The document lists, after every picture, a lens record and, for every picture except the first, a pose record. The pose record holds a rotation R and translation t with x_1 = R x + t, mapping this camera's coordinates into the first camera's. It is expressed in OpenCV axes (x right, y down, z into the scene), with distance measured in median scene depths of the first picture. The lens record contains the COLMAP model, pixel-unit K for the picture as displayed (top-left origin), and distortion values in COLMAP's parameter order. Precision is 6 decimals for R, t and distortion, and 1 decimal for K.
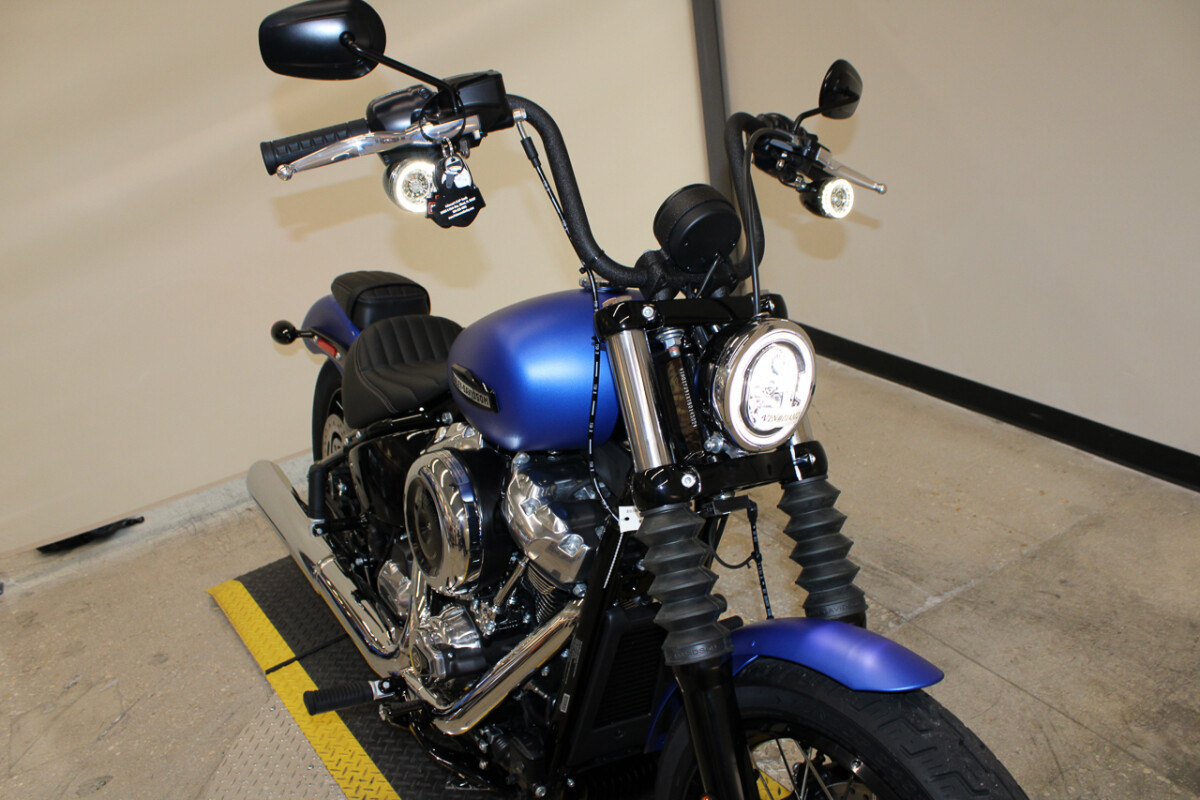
lens RADIAL K [[1006.9, 0, 600.0], [0, 1006.9, 400.0], [0, 0, 1]] dist [-0.171429, 0.152251]
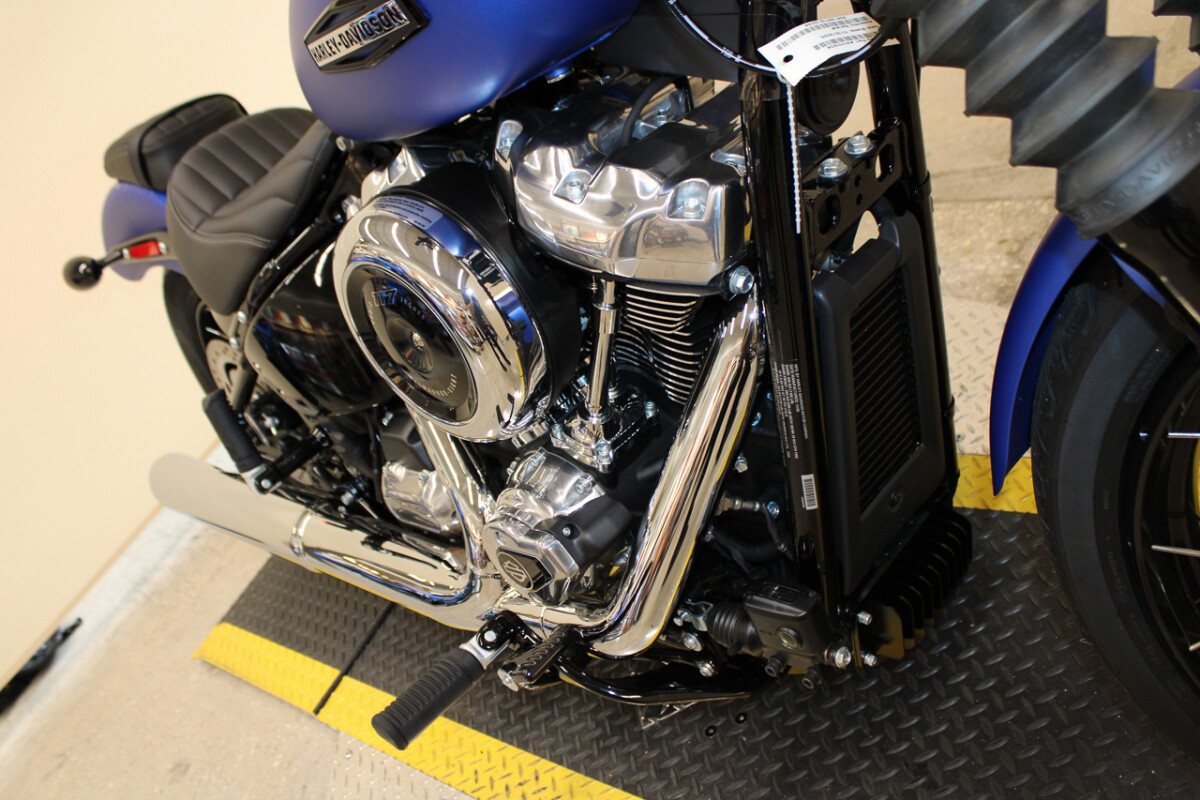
lens RADIAL K [[1052.4, 0, 600.0], [0, 1052.4, 400.0], [0, 0, 1]] dist [-0.168445, 0.158924]
pose [[0.871874, -0.489034, 0.026091, -0.110468], [0.480996, 0.865126, 0.142125, 0.116156], [-0.092077, -0.111366, 0.989505, 0.415520]]
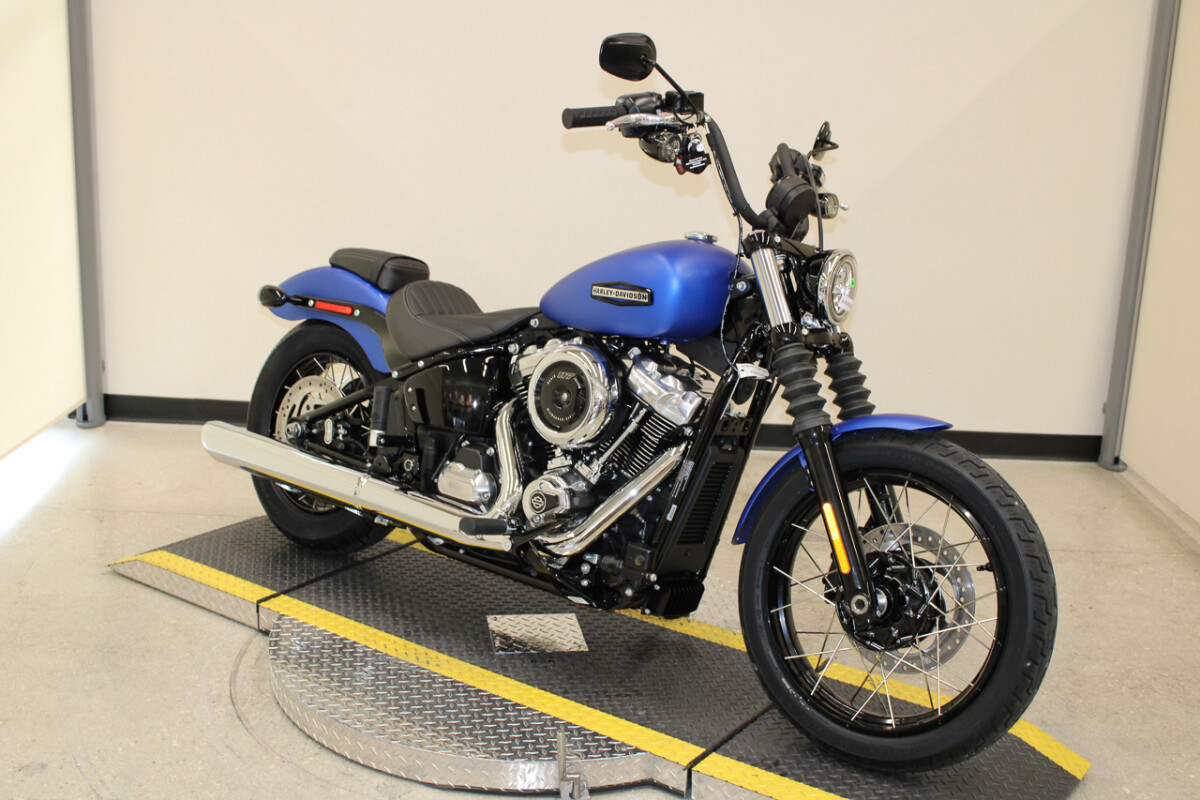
lens RADIAL K [[1524.4, 0, 600.0], [0, 1524.4, 400.0], [0, 0, 1]] dist [-0.008348, -0.001194]
pose [[0.924134, 0.088562, 0.371661, -0.877921], [-0.020254, 0.982752, -0.183816, 0.499212], [-0.381530, 0.162343, 0.909989, -0.916946]]
